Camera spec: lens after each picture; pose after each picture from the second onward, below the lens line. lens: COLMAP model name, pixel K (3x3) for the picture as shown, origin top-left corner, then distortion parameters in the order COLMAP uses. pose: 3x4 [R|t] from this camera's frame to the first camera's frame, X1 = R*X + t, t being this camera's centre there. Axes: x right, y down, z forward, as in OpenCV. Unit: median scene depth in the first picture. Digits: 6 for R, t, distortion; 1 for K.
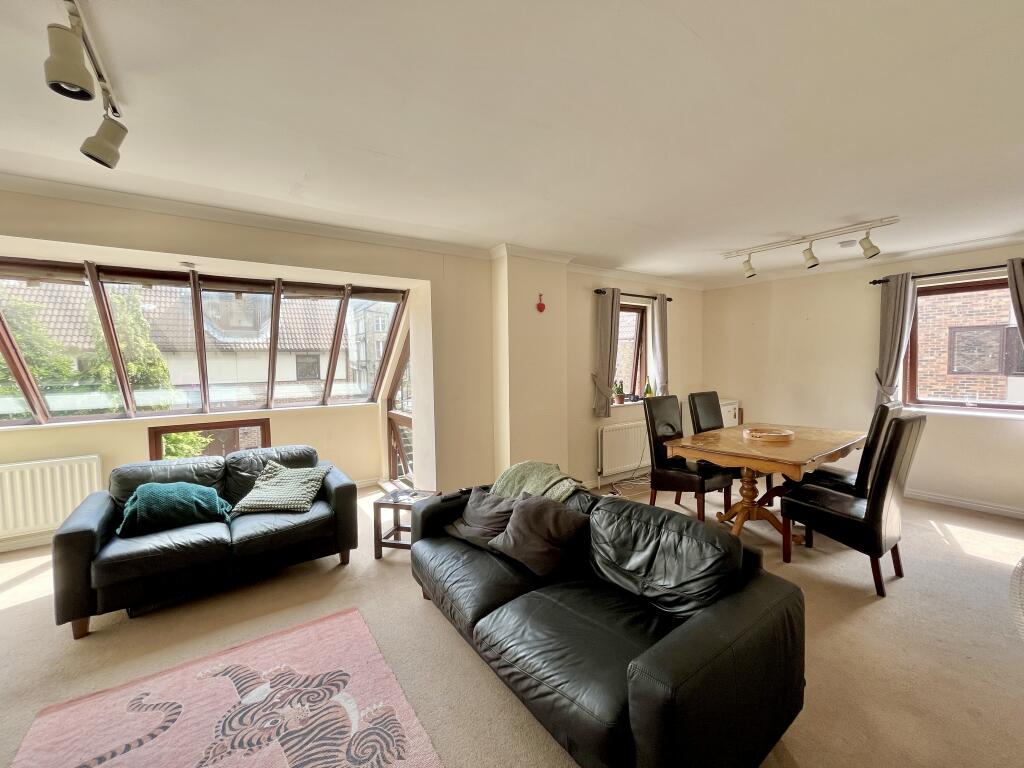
lens RADIAL K [[416.5, 0, 511.3], [0, 416.5, 380.7], [0, 0, 1]] dist [-0.002574, -0.000465]
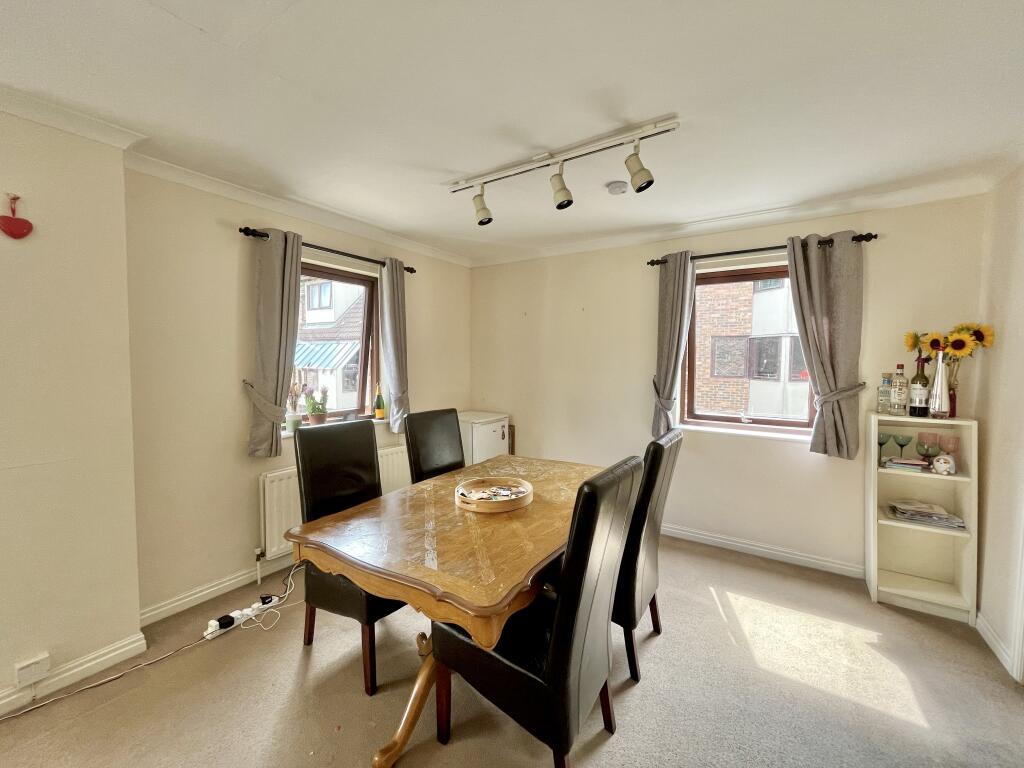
lens RADIAL K [[416.5, 0, 511.2], [0, 416.5, 381.2], [0, 0, 1]] dist [-0.002574, -0.000465]
pose [[0.931008, 0.002327, 0.364993, 0.367139], [-0.003888, 0.999986, 0.003541, -0.021478], [-0.364979, -0.004716, 0.931004, 0.395975]]
